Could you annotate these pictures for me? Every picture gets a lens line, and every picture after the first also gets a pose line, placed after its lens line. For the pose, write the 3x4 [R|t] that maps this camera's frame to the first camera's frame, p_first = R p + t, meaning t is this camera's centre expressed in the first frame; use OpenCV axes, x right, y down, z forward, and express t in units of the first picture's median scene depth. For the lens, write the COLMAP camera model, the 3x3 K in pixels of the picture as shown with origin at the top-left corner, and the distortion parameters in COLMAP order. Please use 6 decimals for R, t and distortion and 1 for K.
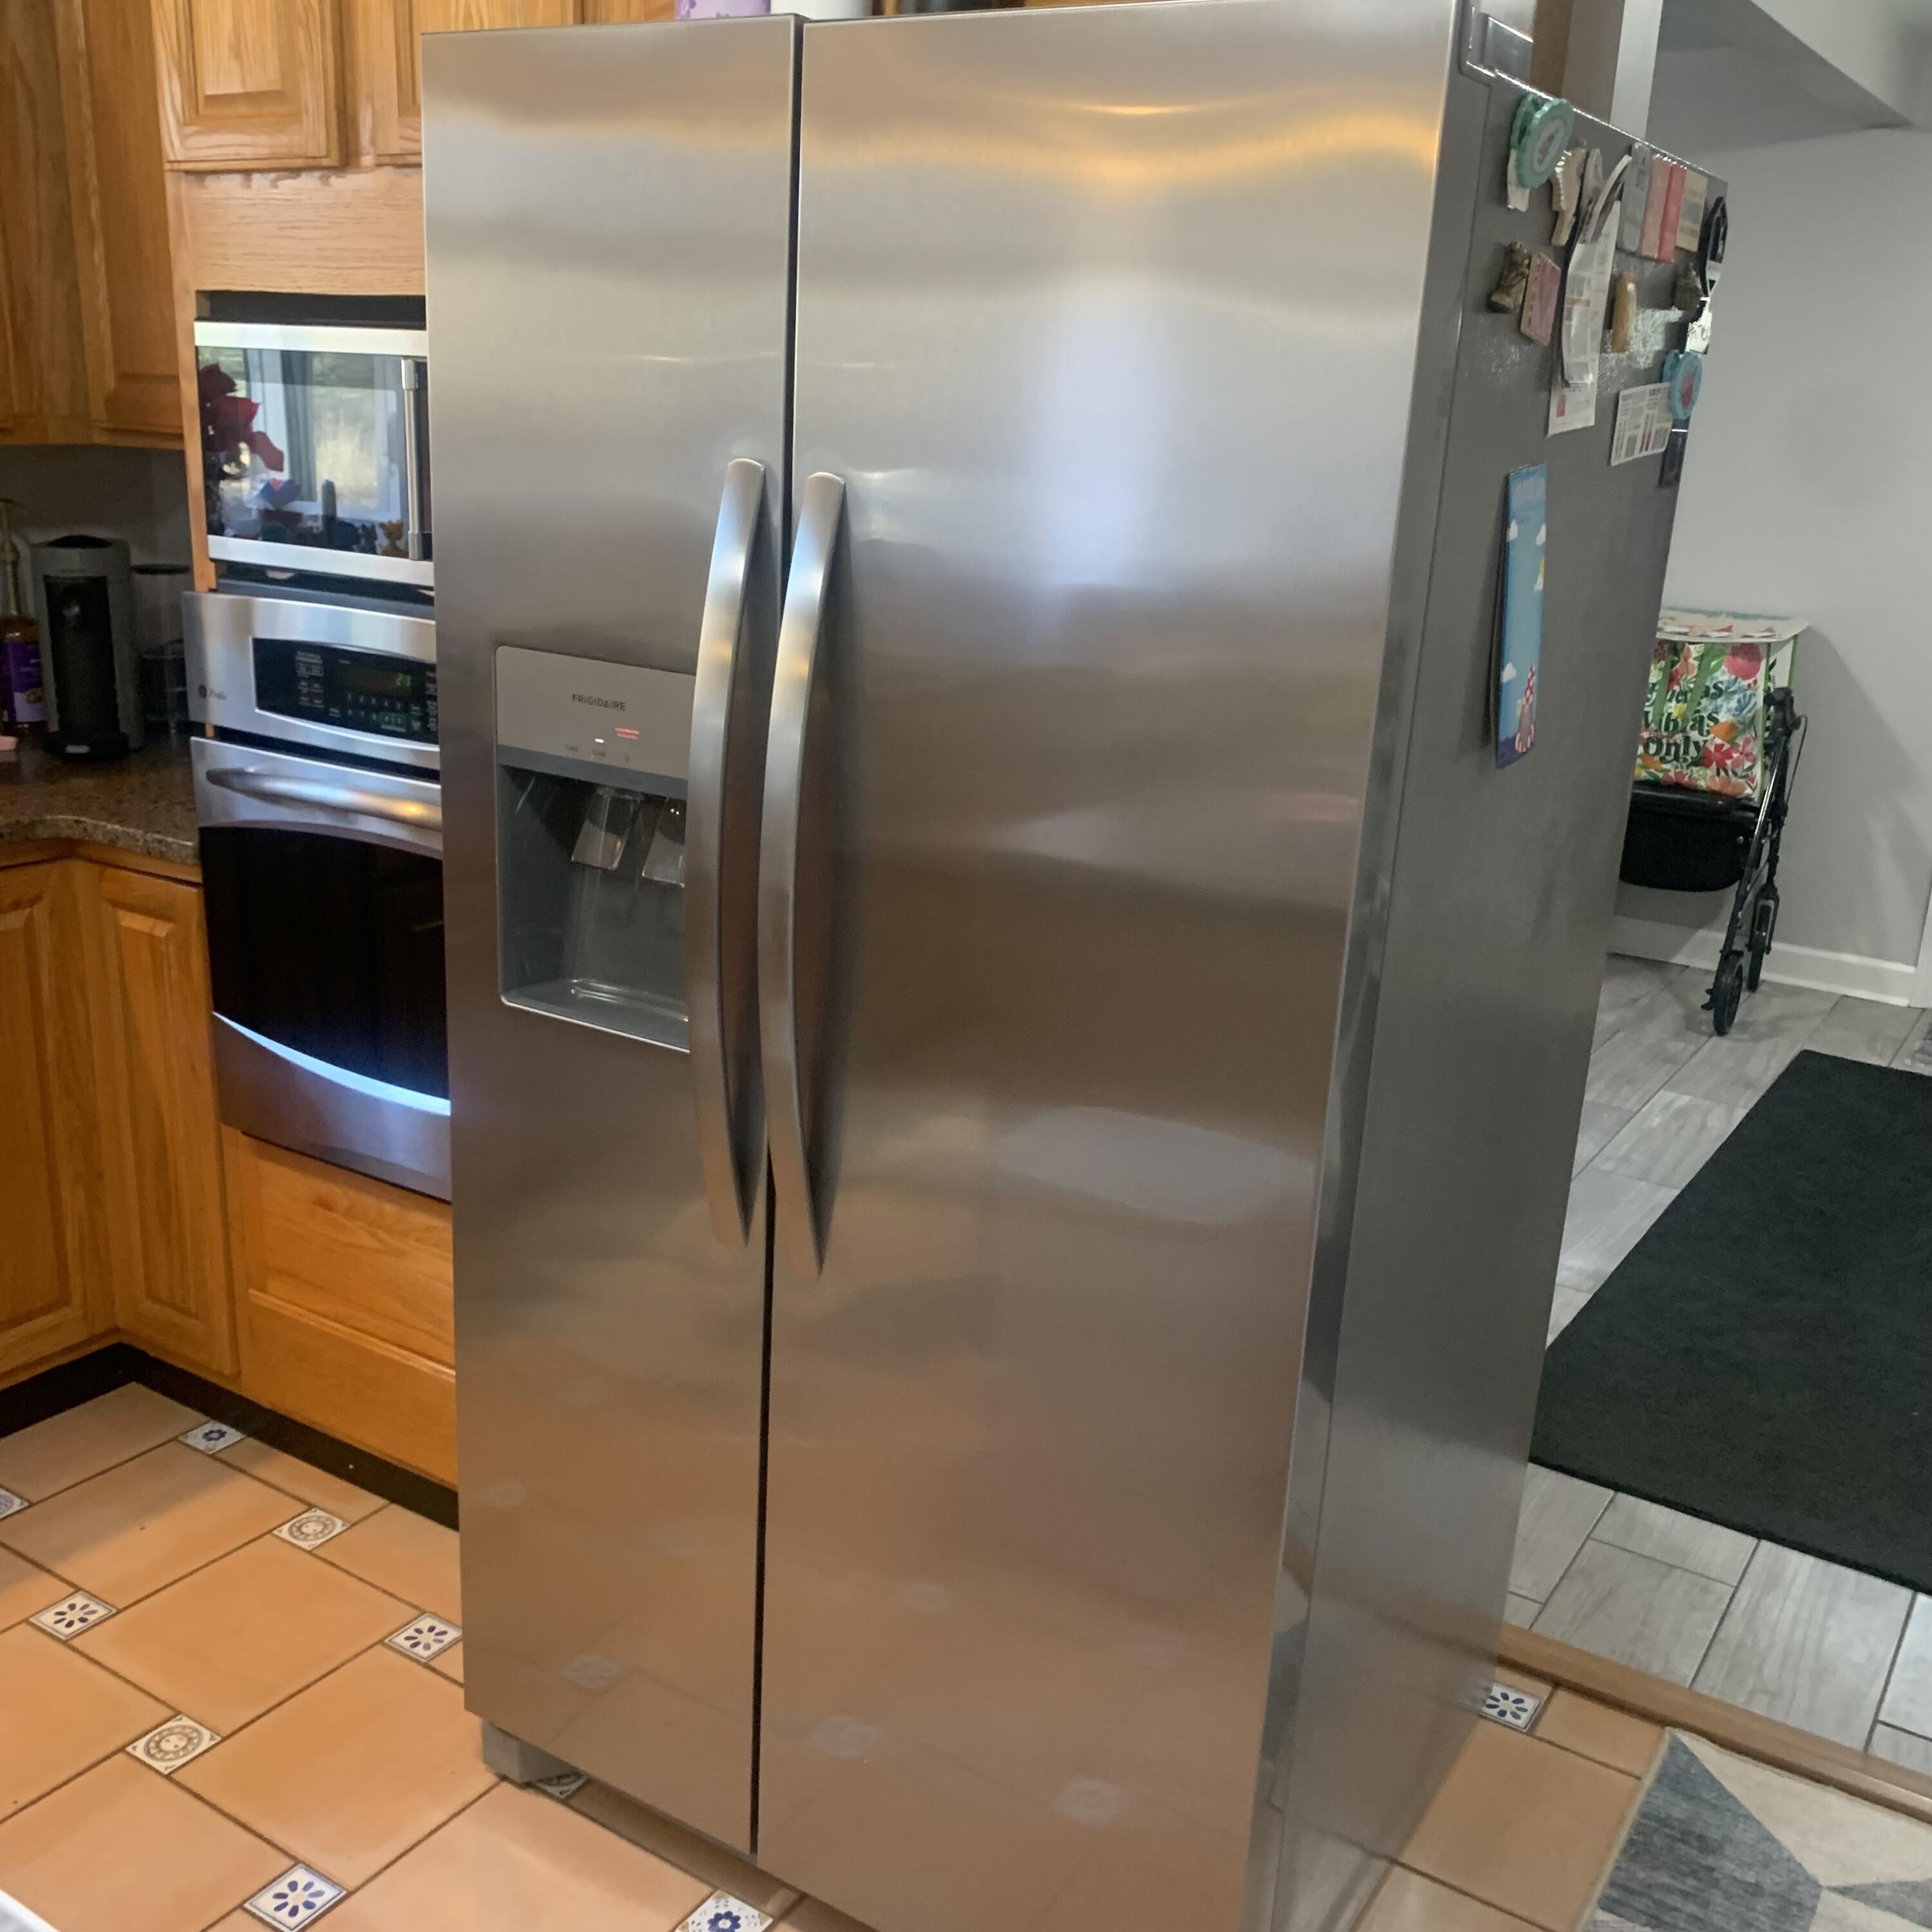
lens RADIAL K [[1963.1, 0, 966.0], [0, 1963.1, 966.0], [0, 0, 1]] dist [0.016865, -0.001989]
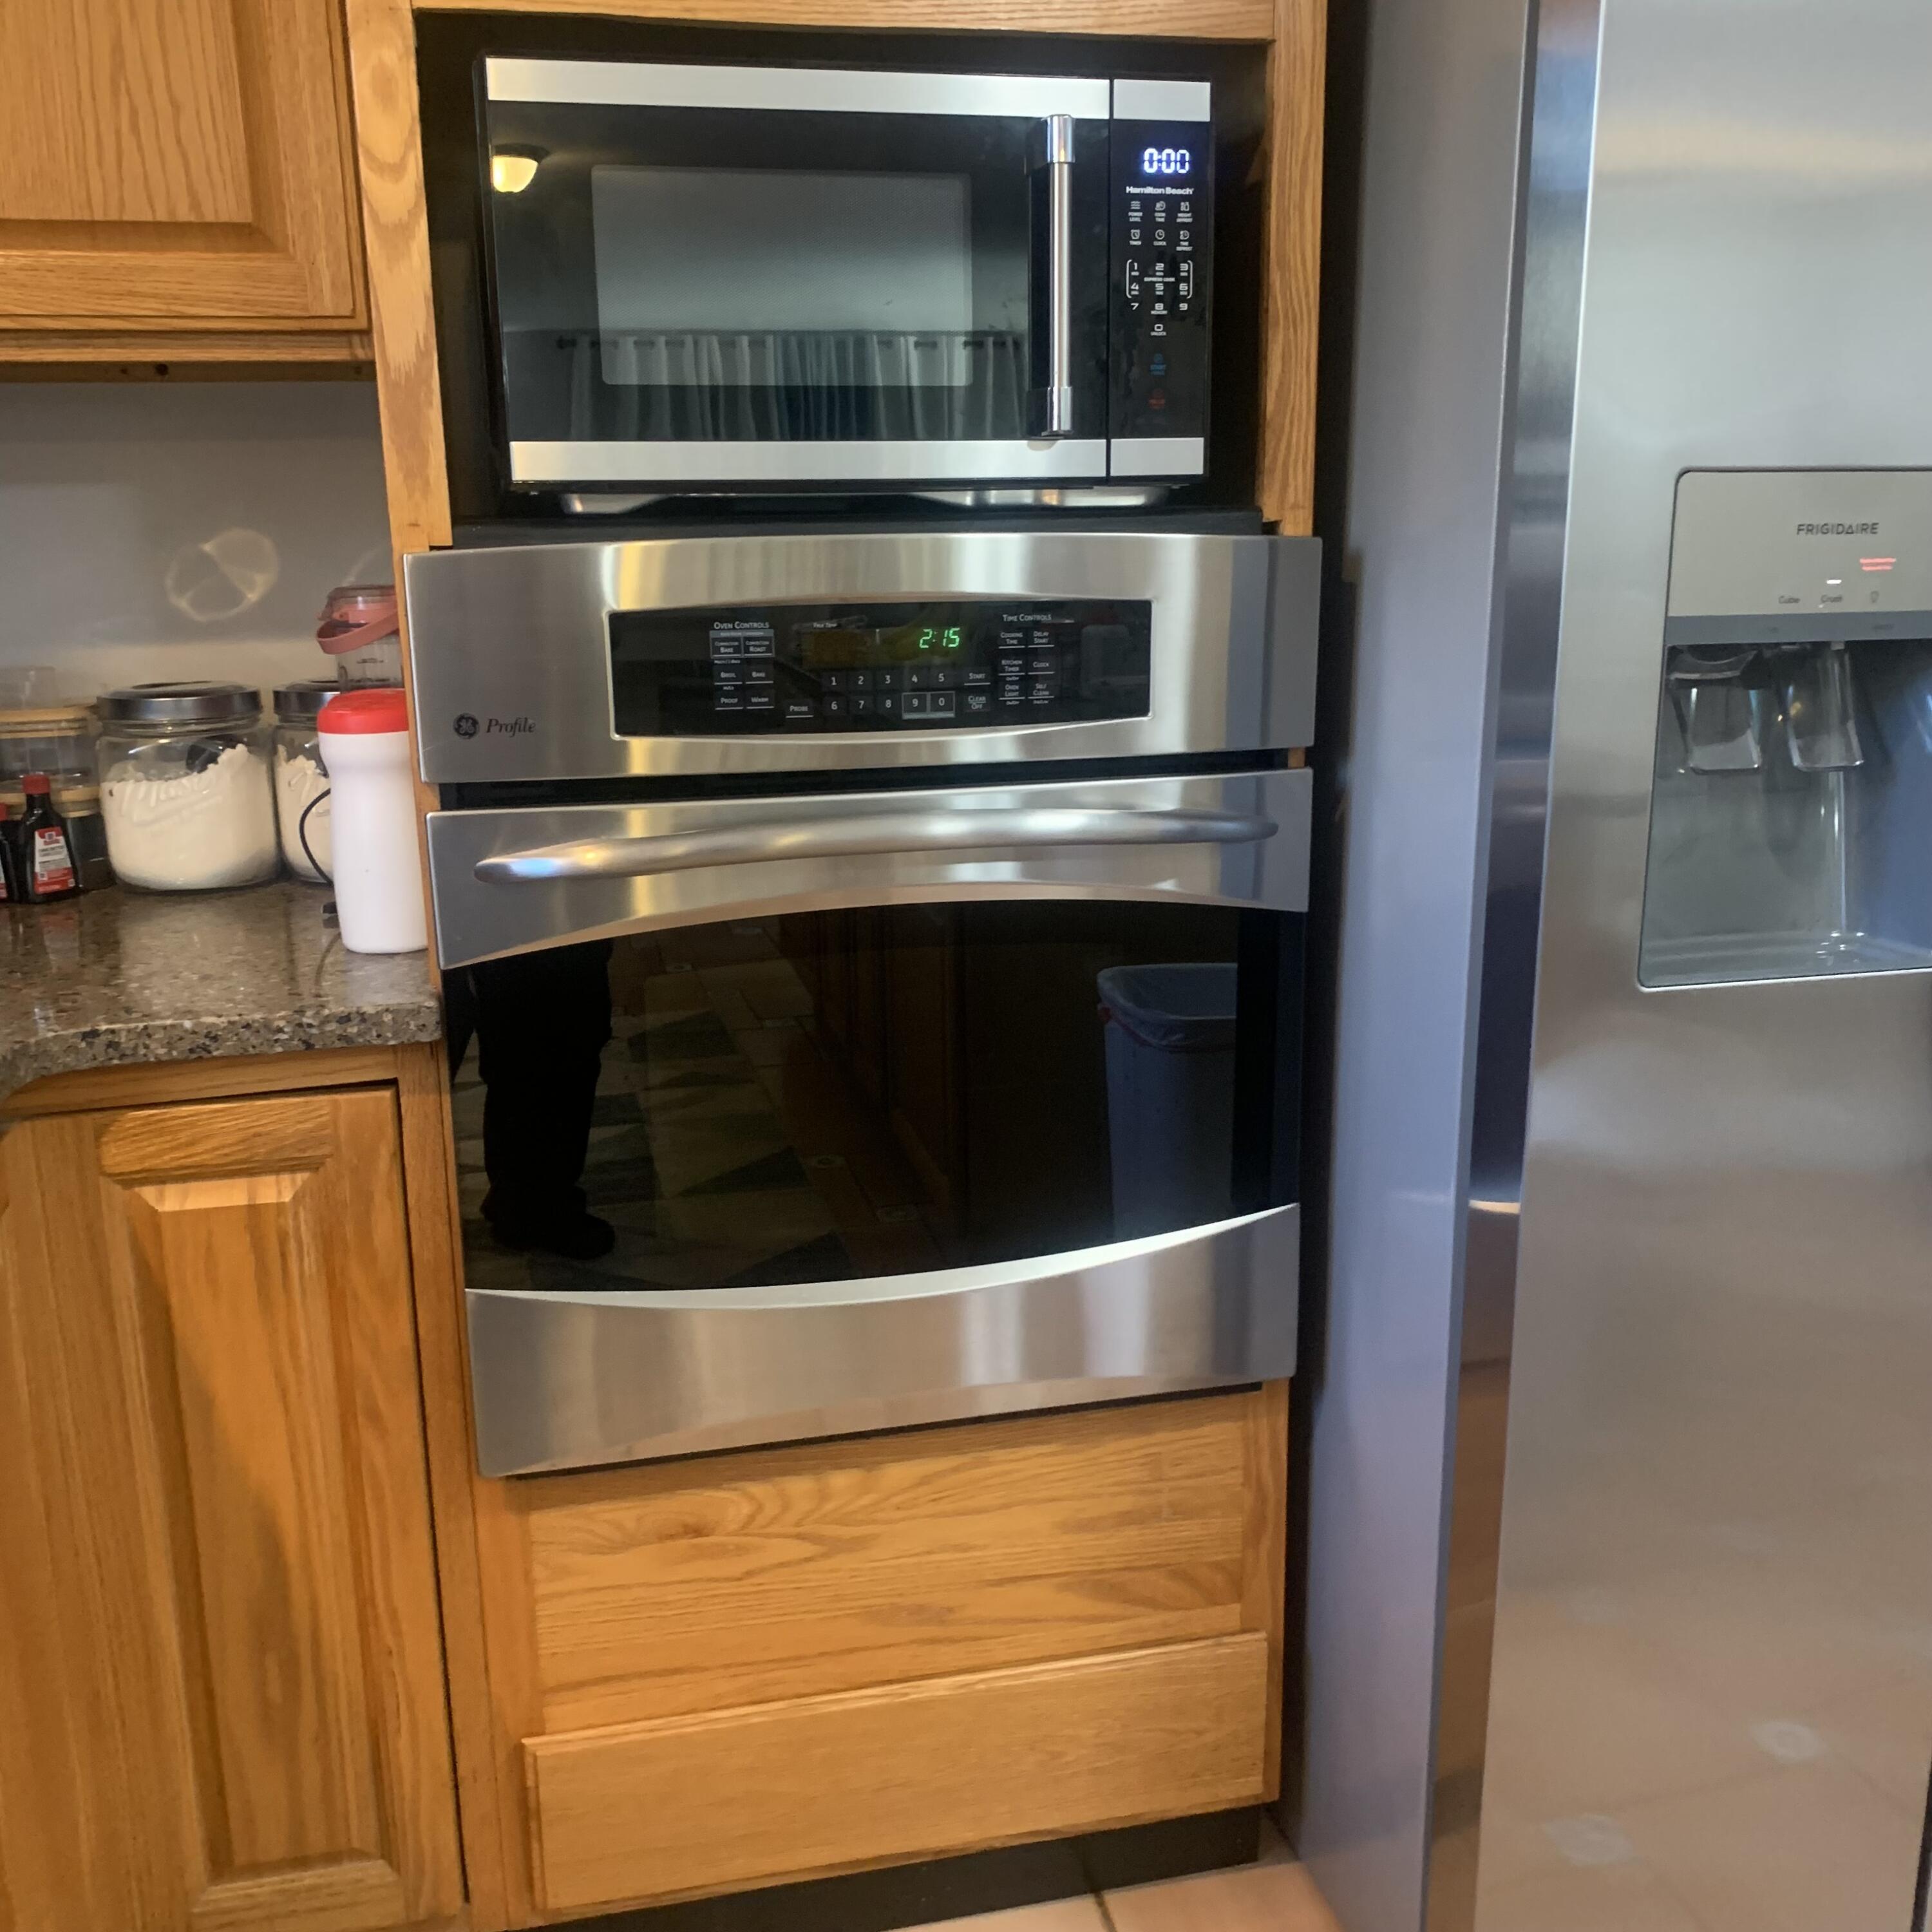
lens RADIAL K [[1963.1, 0, 966.0], [0, 1963.1, 966.0], [0, 0, 1]] dist [0.016865, -0.001989]
pose [[0.706313, -0.213754, 0.674856, -0.716285], [0.244729, 0.968273, 0.050555, -0.068508], [-0.664251, 0.129450, 0.736216, 0.511582]]
